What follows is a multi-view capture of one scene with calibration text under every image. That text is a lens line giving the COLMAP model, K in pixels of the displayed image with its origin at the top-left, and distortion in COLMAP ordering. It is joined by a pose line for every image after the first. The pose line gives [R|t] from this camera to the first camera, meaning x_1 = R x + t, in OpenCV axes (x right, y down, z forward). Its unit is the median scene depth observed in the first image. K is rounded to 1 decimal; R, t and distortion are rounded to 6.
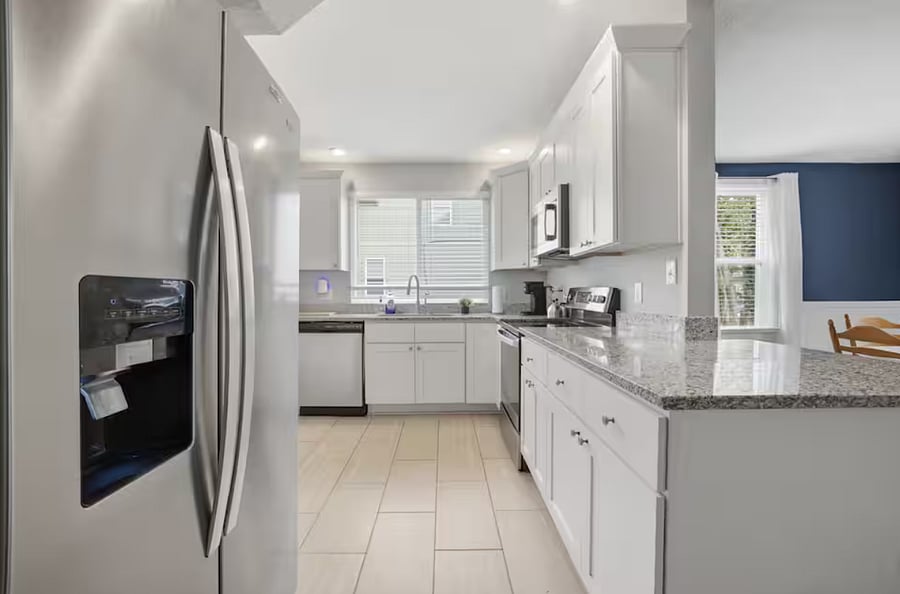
lens RADIAL K [[368.8, 0, 448.0], [0, 368.8, 287.2], [0, 0, 1]] dist [-0.001500, 0.000002]
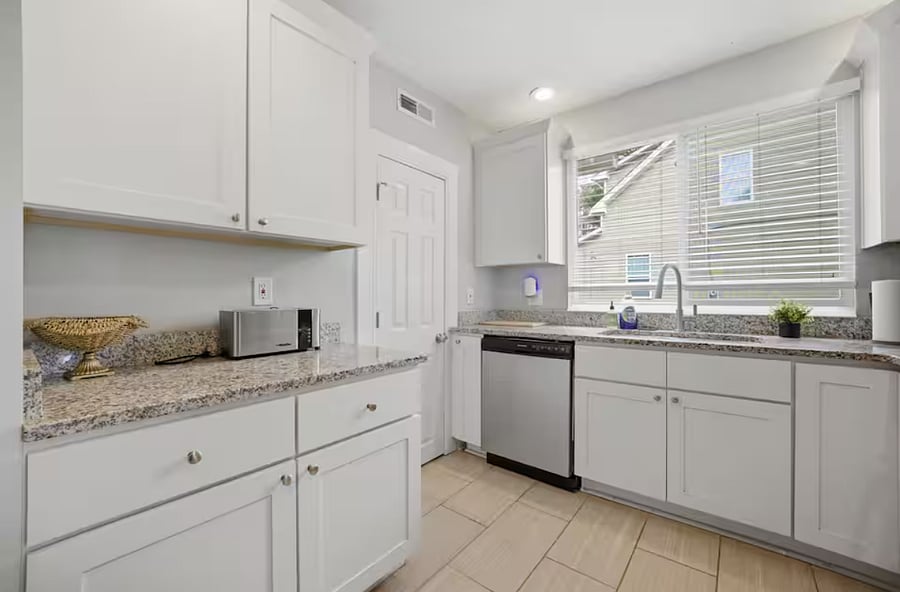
lens RADIAL K [[367.3, 0, 450.0], [0, 367.3, 296.0], [0, 0, 1]] dist [-0.003489, -0.000476]
pose [[0.775804, 0.000279, -0.630974, 0.002415], [0.012426, 0.999799, 0.015721, 0.002632], [0.630851, -0.020037, 0.775645, 0.330511]]
